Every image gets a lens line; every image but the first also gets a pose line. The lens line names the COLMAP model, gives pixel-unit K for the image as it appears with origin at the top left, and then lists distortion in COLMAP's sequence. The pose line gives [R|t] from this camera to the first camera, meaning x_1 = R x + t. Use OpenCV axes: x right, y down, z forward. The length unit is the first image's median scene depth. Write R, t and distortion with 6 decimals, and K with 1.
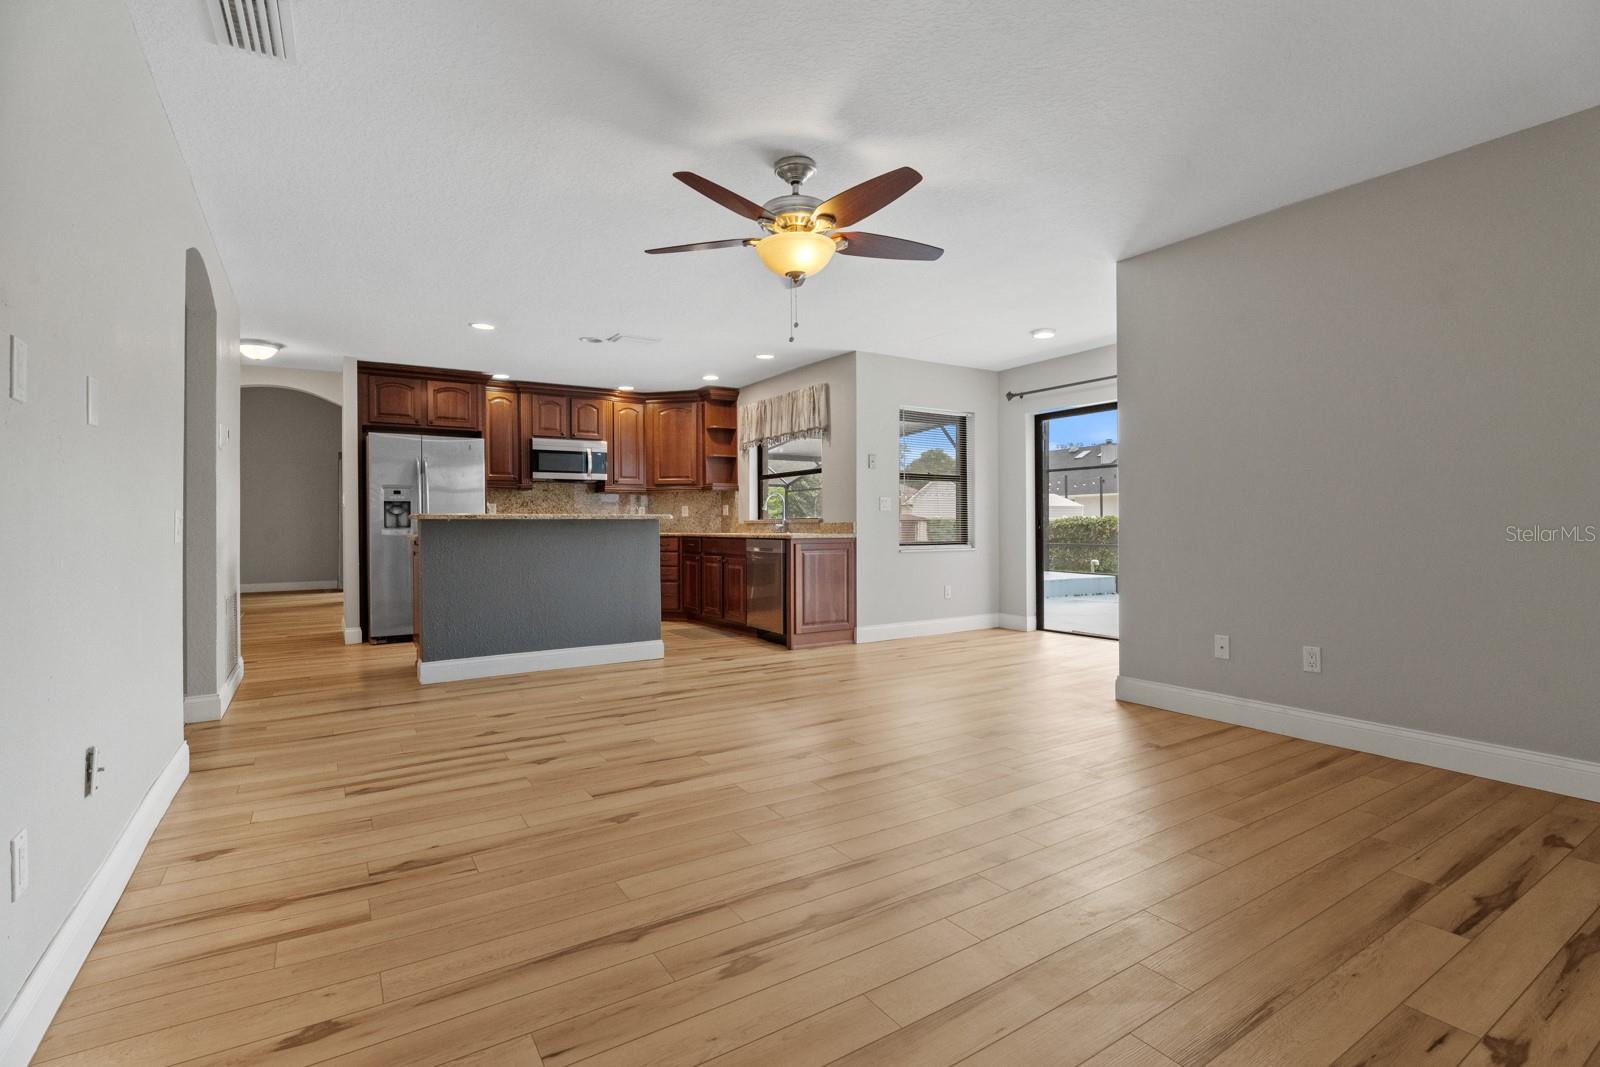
lens RADIAL K [[738.9, 0, 797.0], [0, 738.9, 514.7], [0, 0, 1]] dist [-0.010545, -0.000077]
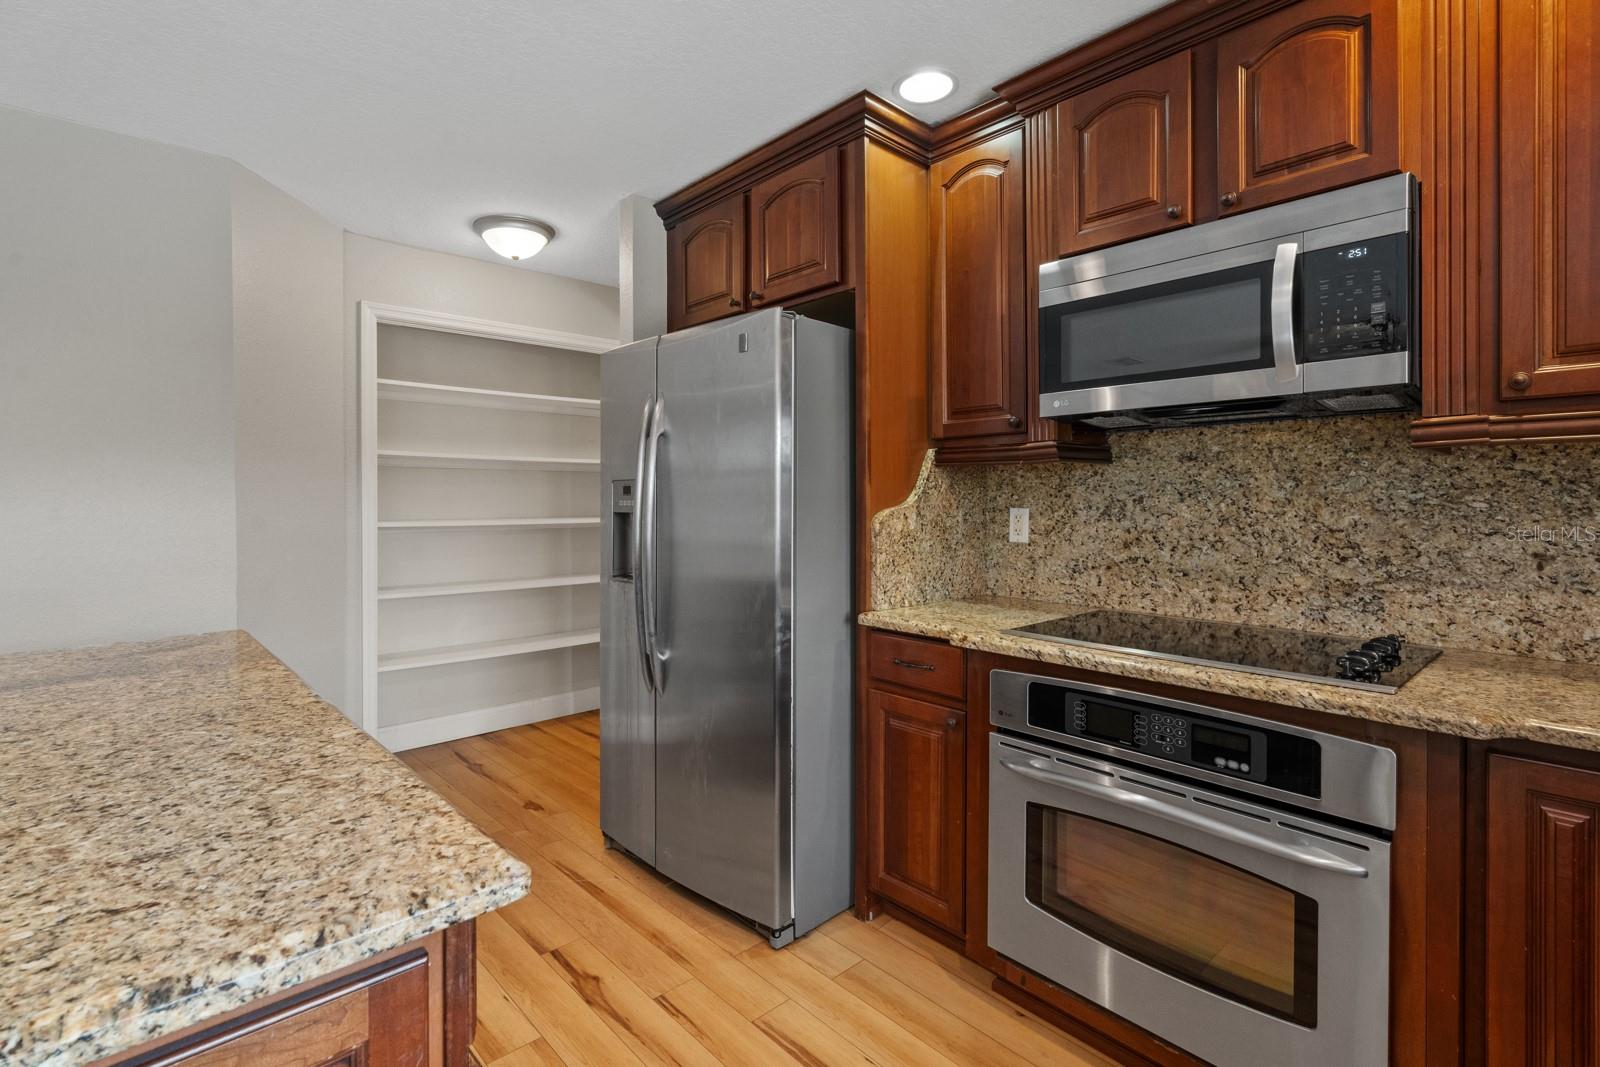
lens RADIAL K [[738.9, 0, 797.0], [0, 738.9, 514.7], [0, 0, 1]] dist [-0.010545, -0.000077]
pose [[0.180926, 0.020183, -0.983290, -0.103257], [0.007695, 0.999730, 0.021937, -0.019495], [0.983467, -0.011535, 0.180722, 0.814101]]
